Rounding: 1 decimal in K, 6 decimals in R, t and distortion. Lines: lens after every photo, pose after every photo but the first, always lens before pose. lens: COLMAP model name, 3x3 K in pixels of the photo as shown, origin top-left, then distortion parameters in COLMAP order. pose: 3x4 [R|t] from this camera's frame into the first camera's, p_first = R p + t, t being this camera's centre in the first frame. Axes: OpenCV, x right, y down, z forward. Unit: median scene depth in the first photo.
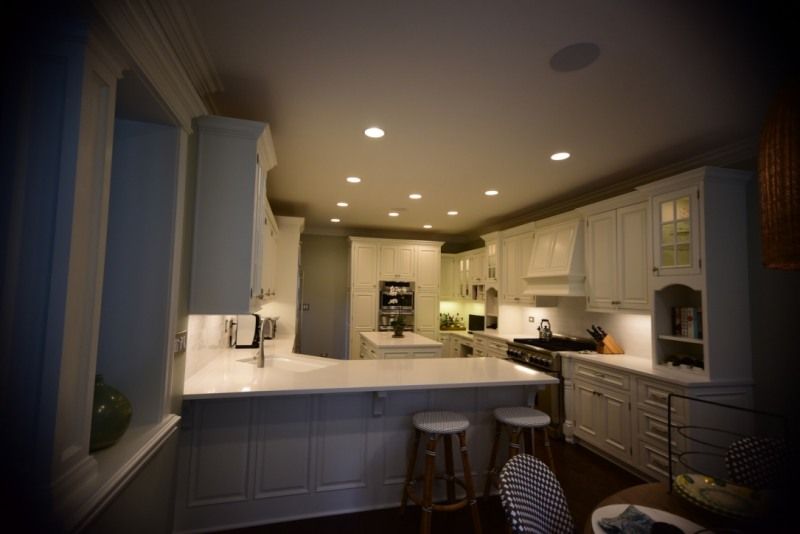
lens RADIAL K [[372.8, 0, 400.5], [0, 372.8, 269.2], [0, 0, 1]] dist [0.012838, 0.000117]
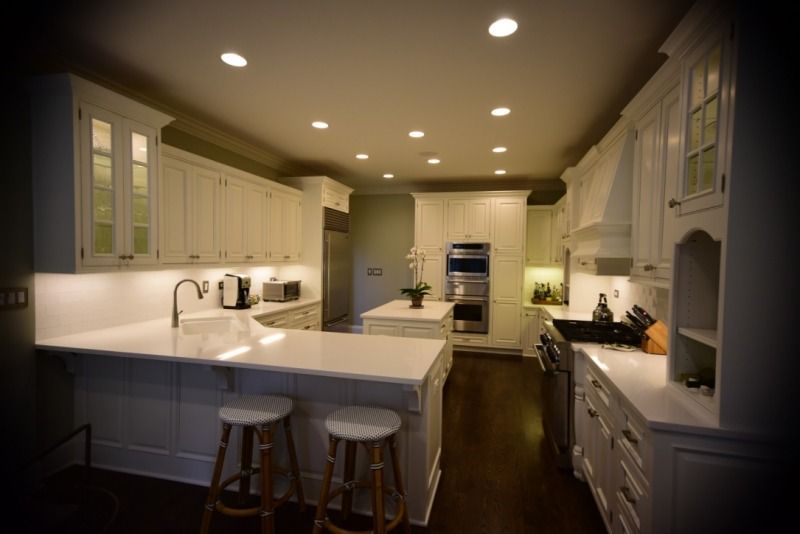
lens RADIAL K [[394.5, 0, 400.1], [0, 394.5, 268.9], [0, 0, 1]] dist [0.016724, 0.001577]
pose [[0.879769, 0.009943, -0.475297, 0.338345], [0.031316, 0.996398, 0.078809, 0.019653], [0.474368, -0.084218, 0.876289, 0.179851]]
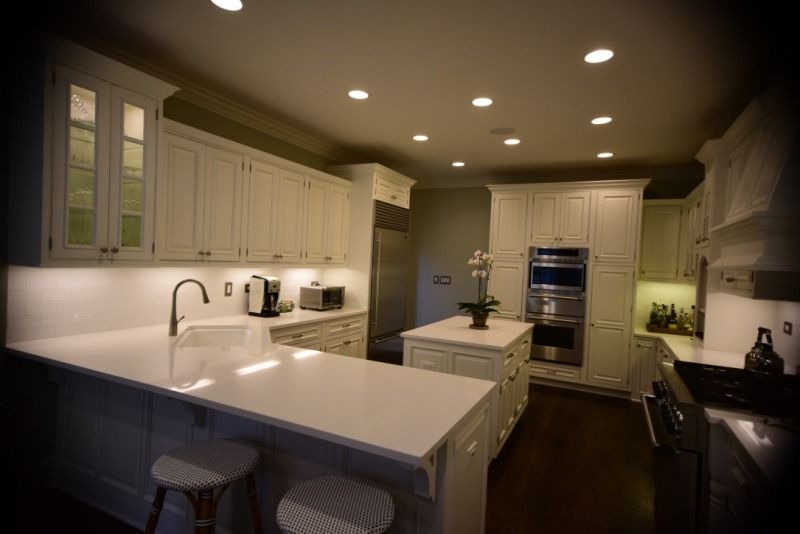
lens RADIAL K [[427.1, 0, 397.9], [0, 427.1, 269.3], [0, 0, 1]] dist [0.025945, 0.003320]
pose [[0.756123, 0.030396, -0.653723, 0.329430], [0.009731, 0.998288, 0.057672, 0.029868], [0.654357, -0.049968, 0.754533, 0.301443]]
